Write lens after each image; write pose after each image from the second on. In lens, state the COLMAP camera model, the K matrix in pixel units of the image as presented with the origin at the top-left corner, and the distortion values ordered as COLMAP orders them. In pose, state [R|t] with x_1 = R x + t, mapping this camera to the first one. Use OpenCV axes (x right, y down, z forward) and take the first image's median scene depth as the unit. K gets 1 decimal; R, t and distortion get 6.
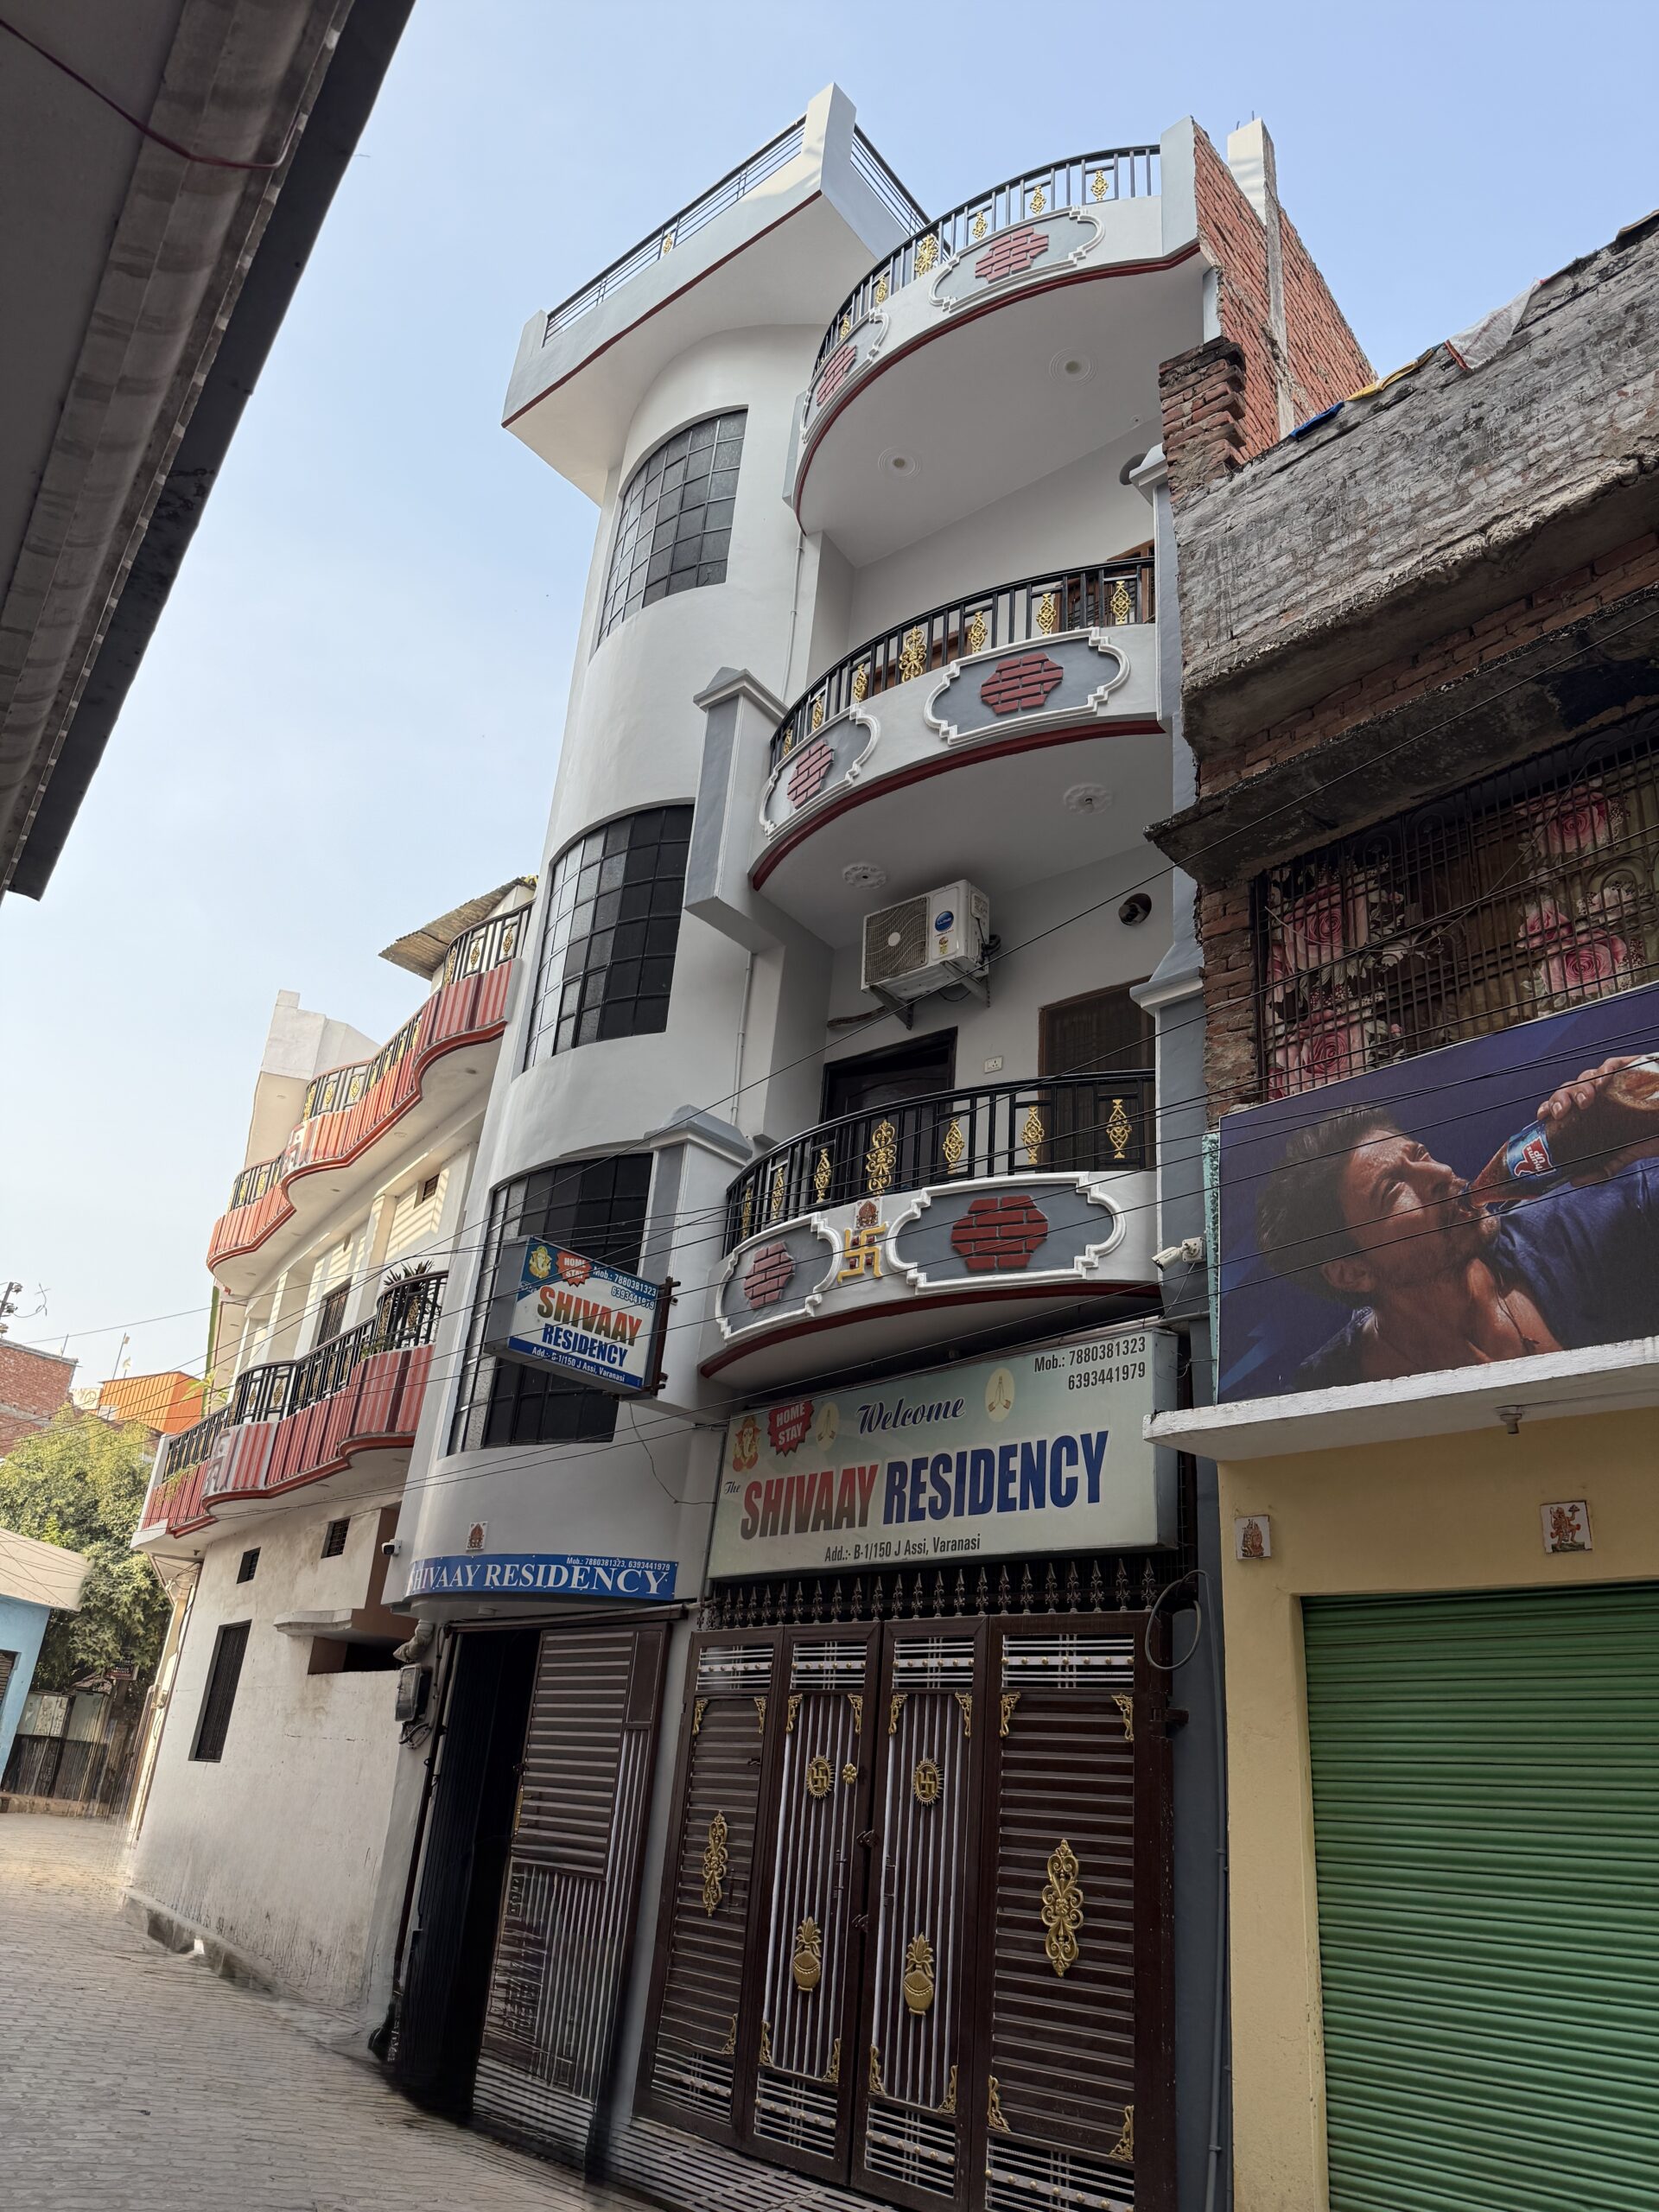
lens RADIAL K [[1561.9, 0, 829.7], [0, 1561.9, 1104.7], [0, 0, 1]] dist [0.012469, -0.000852]
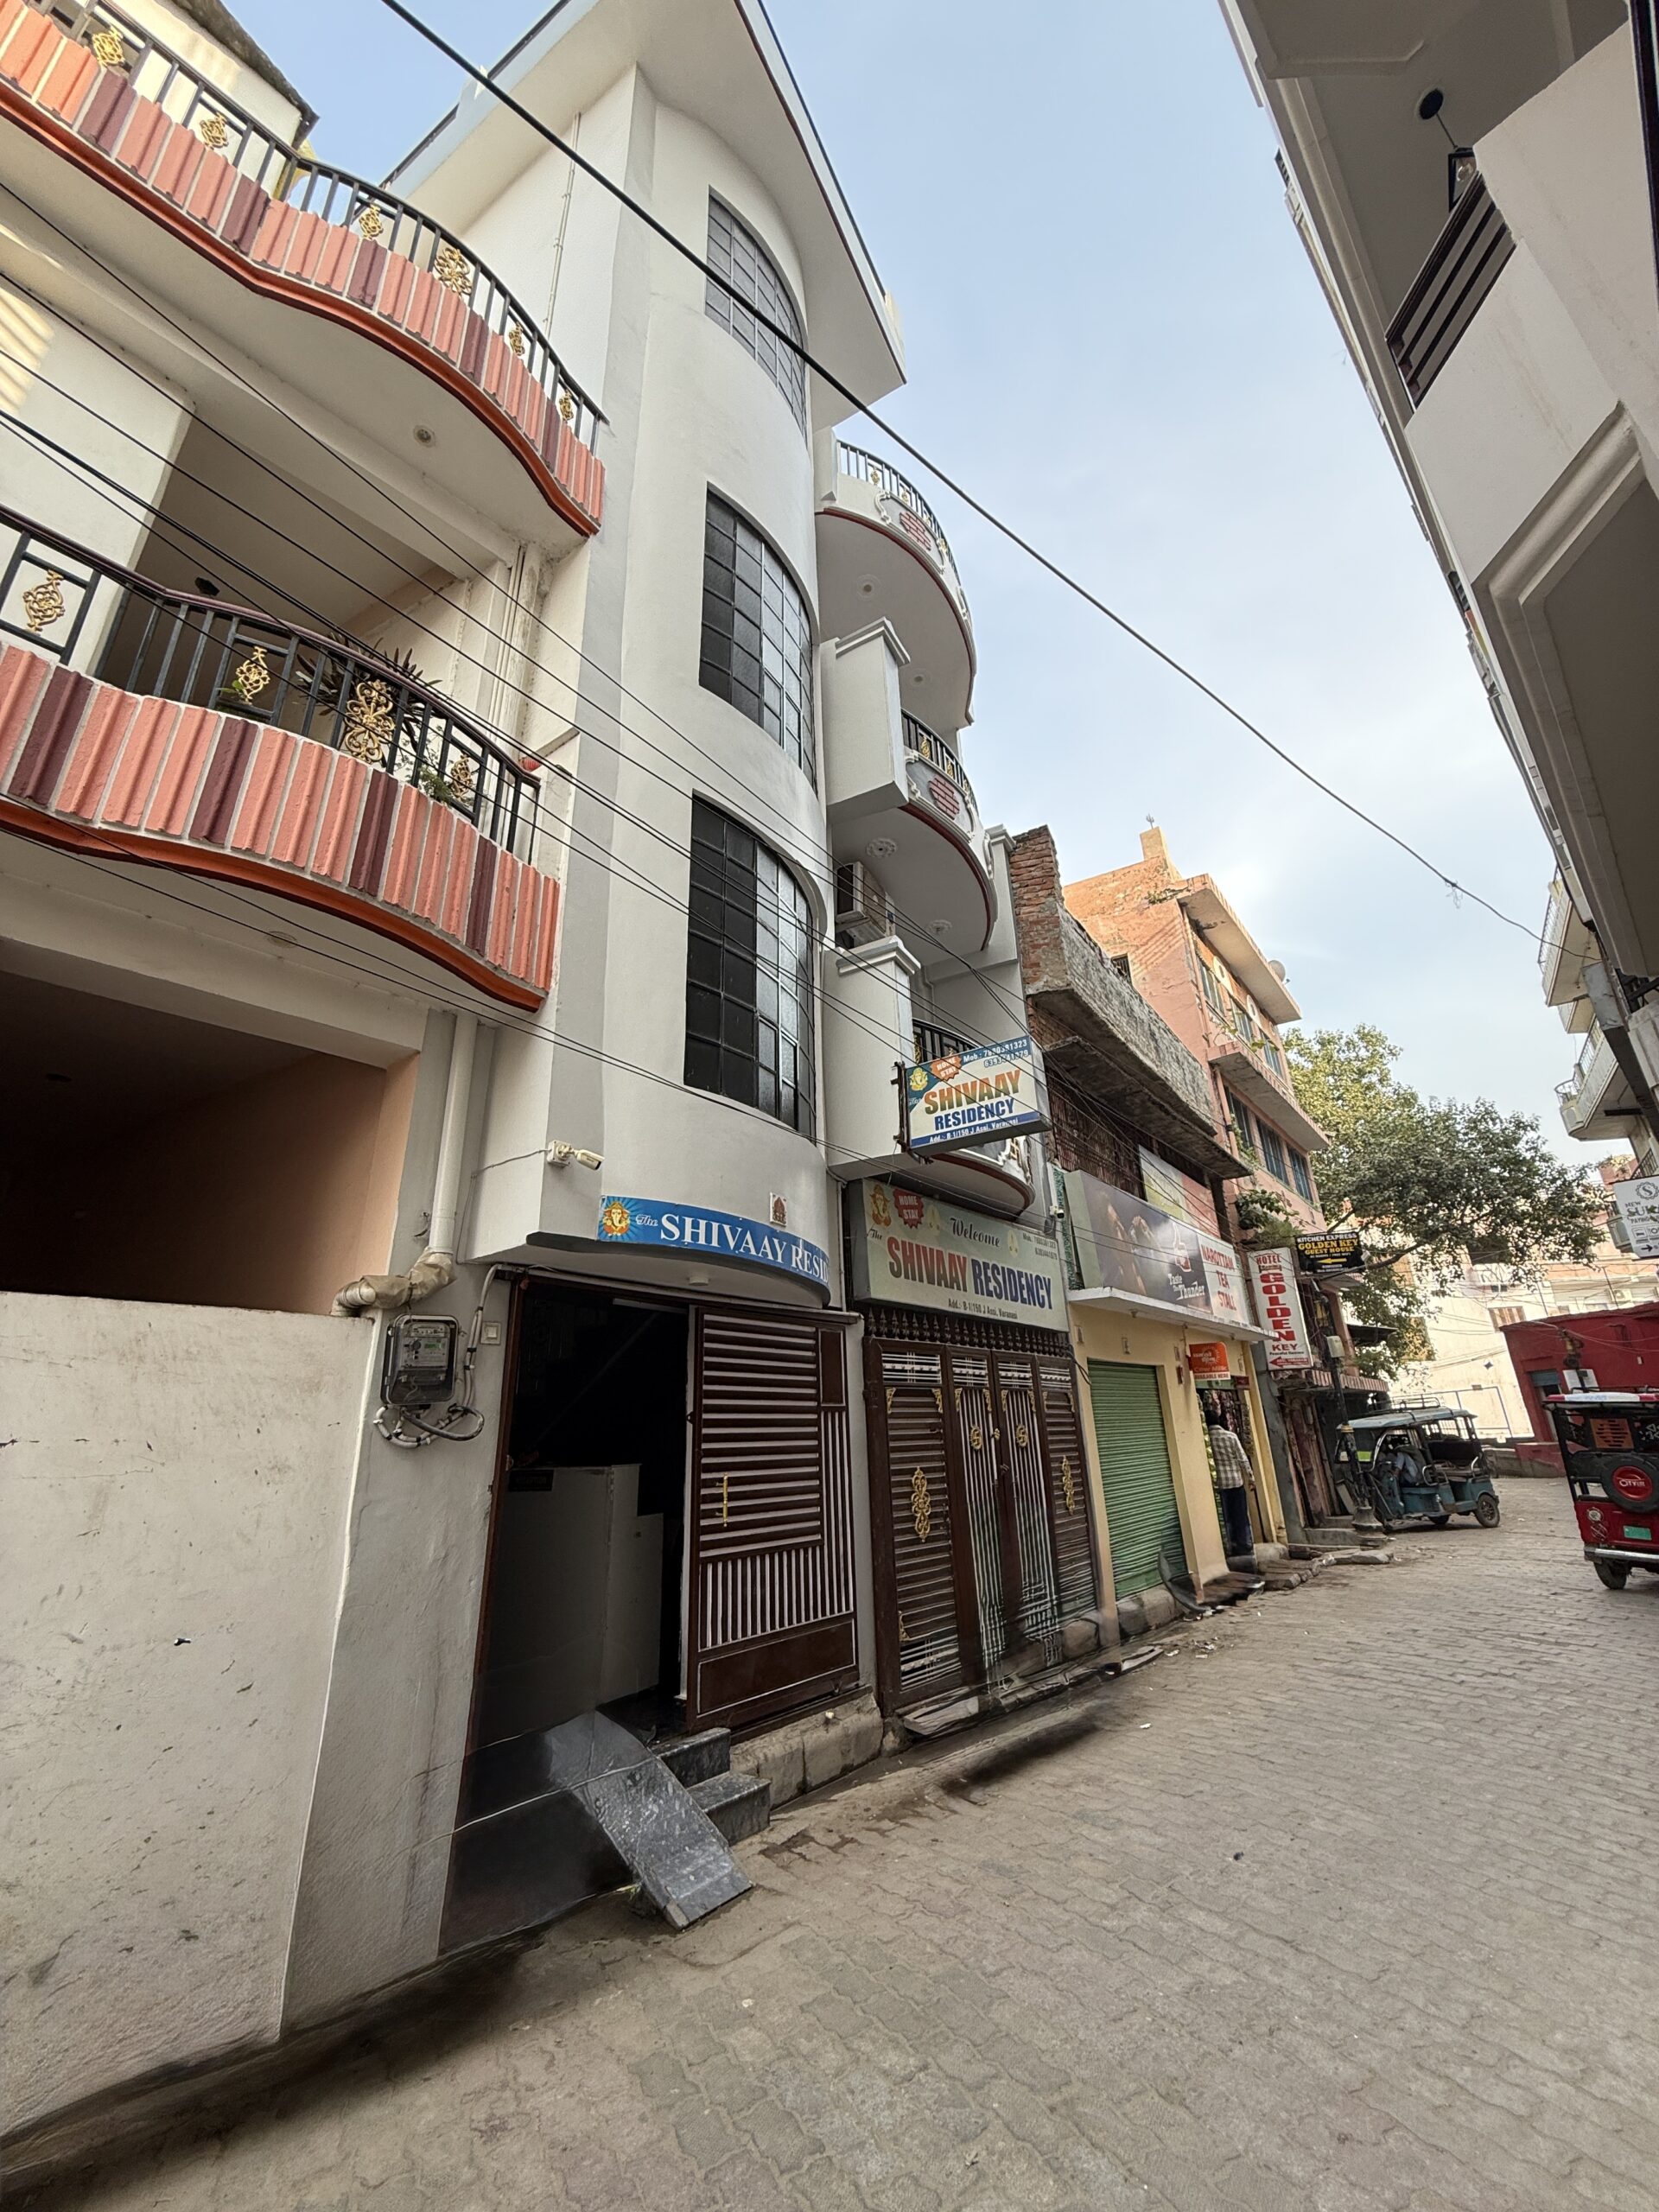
lens RADIAL K [[873.1, 0, 826.8], [0, 873.1, 1104.9], [0, 0, 1]] dist [0.001812, 0.000191]
pose [[-0.171262, 0.294509, 0.940177, -0.936132], [-0.385723, 0.858058, -0.339049, 0.492829], [-0.906580, -0.420714, -0.033354, 1.299500]]
